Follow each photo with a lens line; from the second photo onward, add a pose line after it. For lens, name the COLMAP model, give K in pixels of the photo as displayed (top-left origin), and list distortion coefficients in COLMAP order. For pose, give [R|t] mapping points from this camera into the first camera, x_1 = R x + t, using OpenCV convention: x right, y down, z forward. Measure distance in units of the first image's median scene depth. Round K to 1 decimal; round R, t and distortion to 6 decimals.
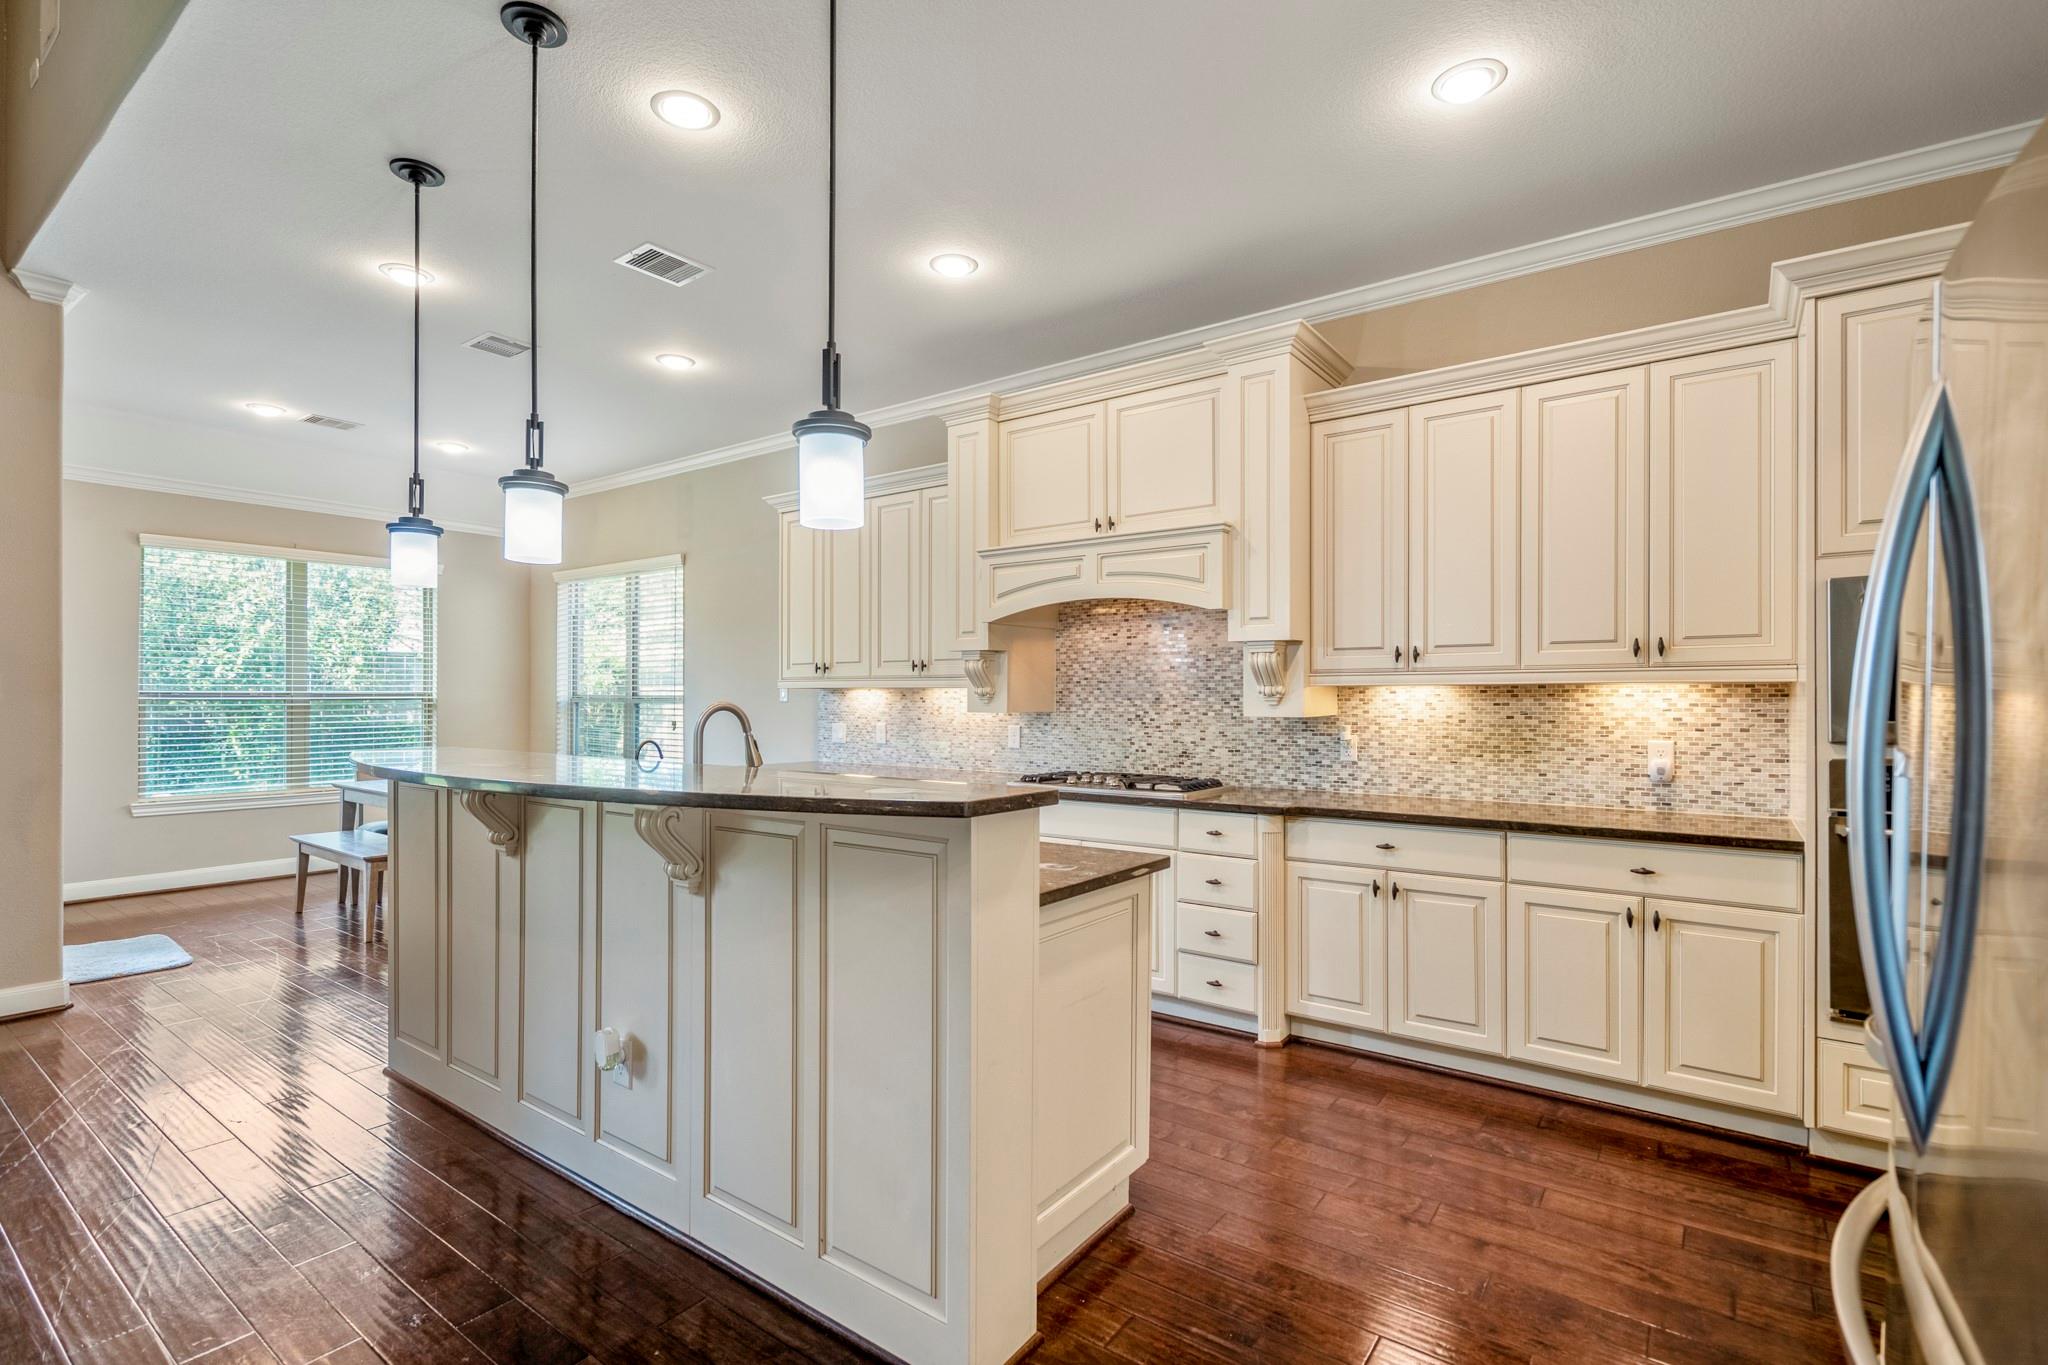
lens RADIAL K [[944.4, 0, 1028.1], [0, 944.4, 694.1], [0, 0, 1]] dist [-0.004167, -0.001398]
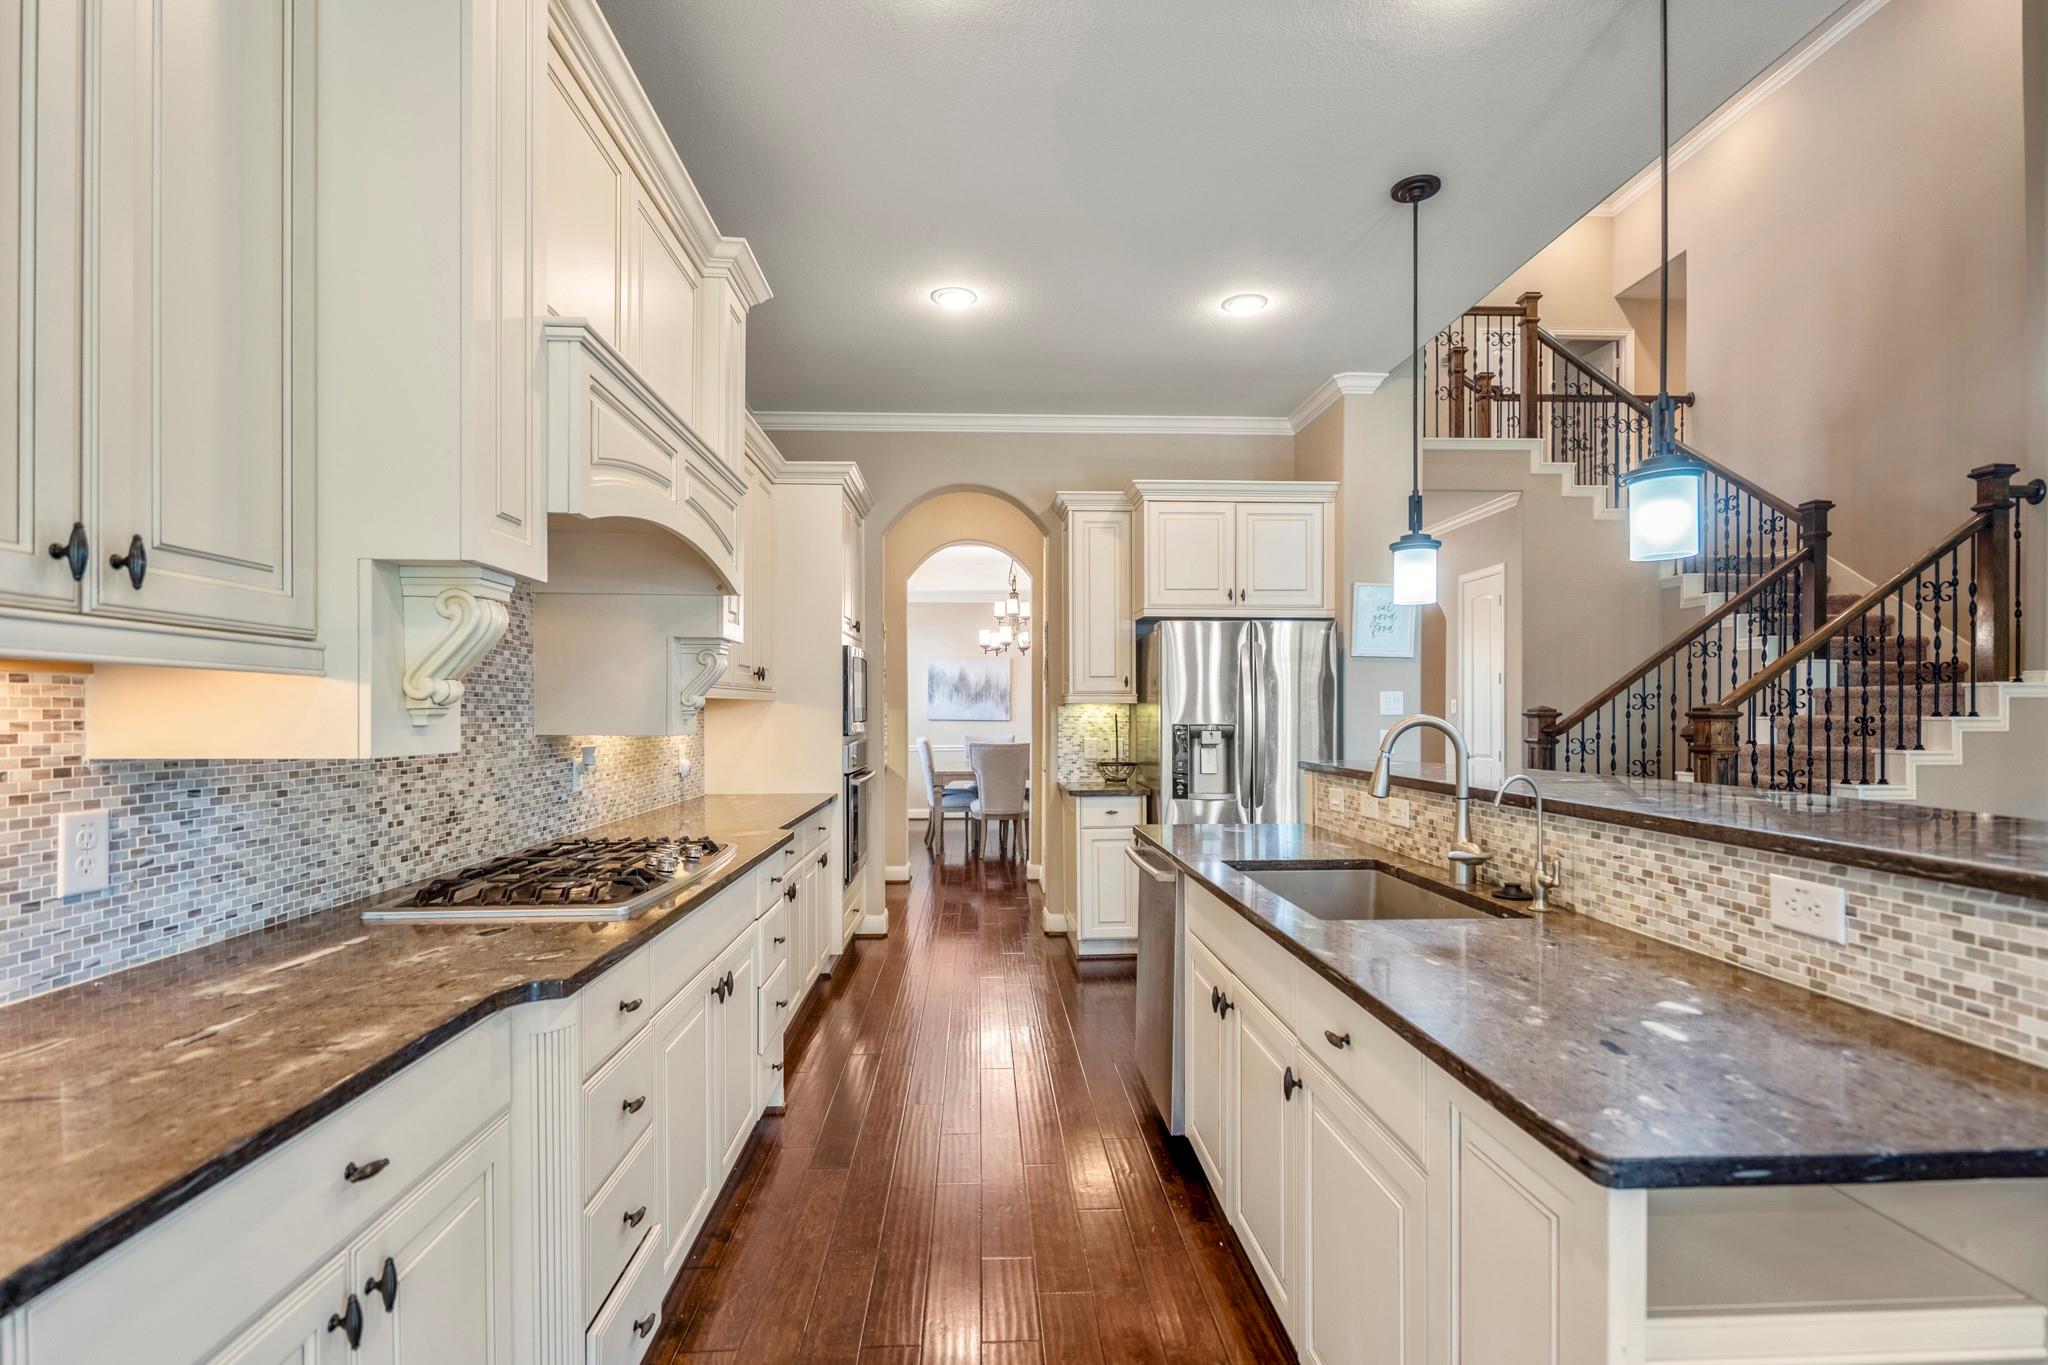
lens RADIAL K [[957.7, 0, 1014.5], [0, 957.7, 714.2], [0, 0, 1]] dist [0.001332, -0.000380]
pose [[-0.617850, -0.004564, 0.786283, -0.454692], [-0.005793, 0.999982, 0.001252, 0.003406], [-0.786274, -0.003782, -0.617866, 1.080407]]
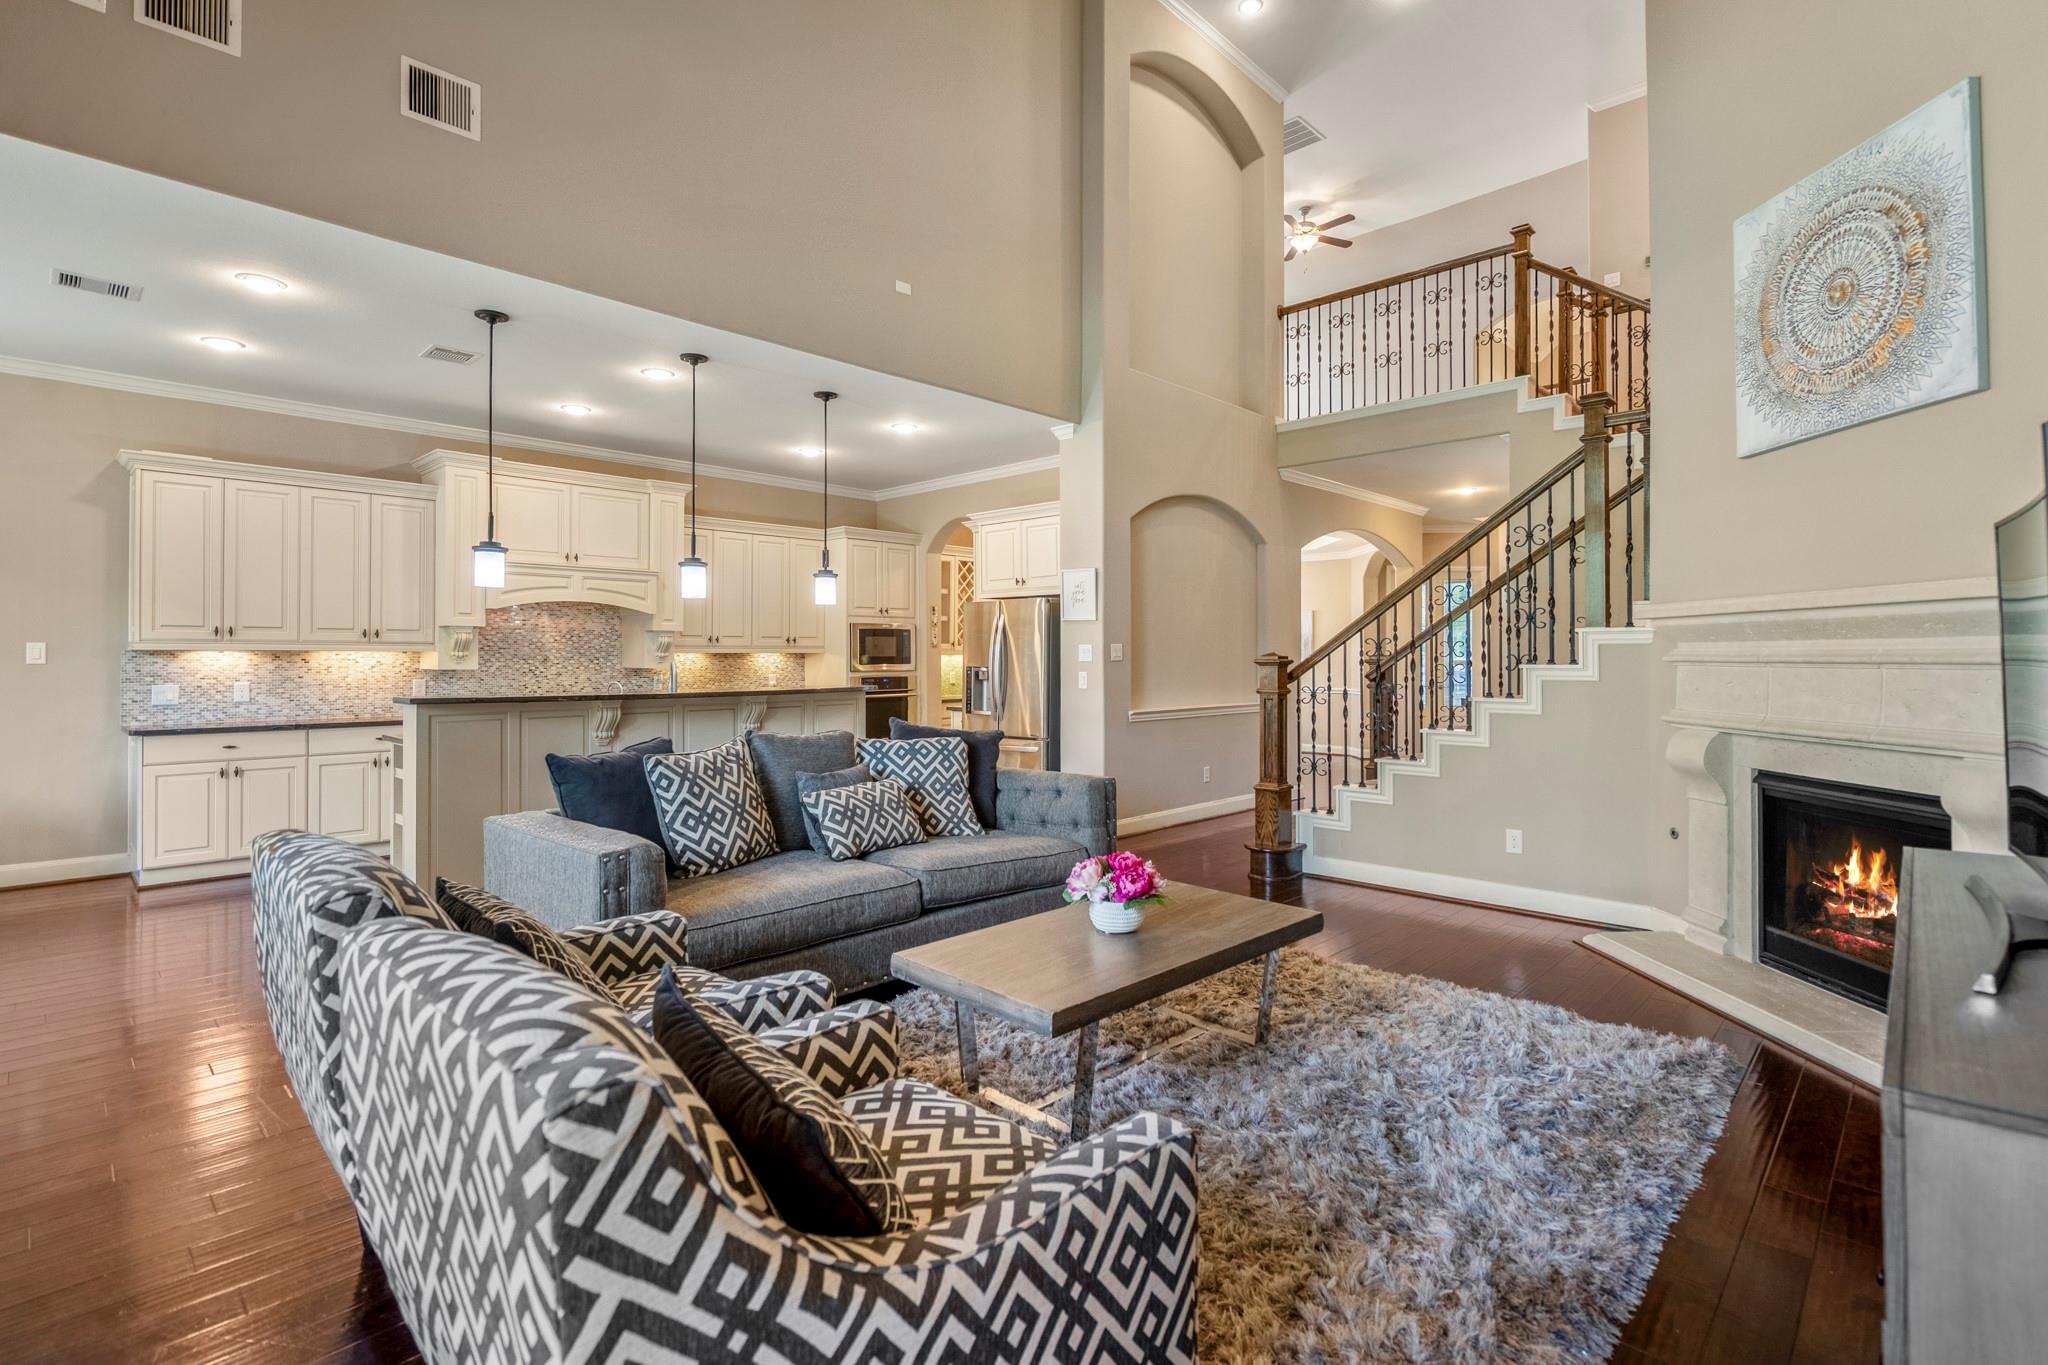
lens RADIAL K [[960.0, 0, 1029.6], [0, 960.0, 653.3], [0, 0, 1]] dist [-0.000266, -0.000226]
pose [[0.135722, 0.002351, 0.990744, -1.408250], [-0.004750, 0.999987, -0.001723, -0.006581], [-0.990736, -0.004472, 0.135731, -0.055344]]
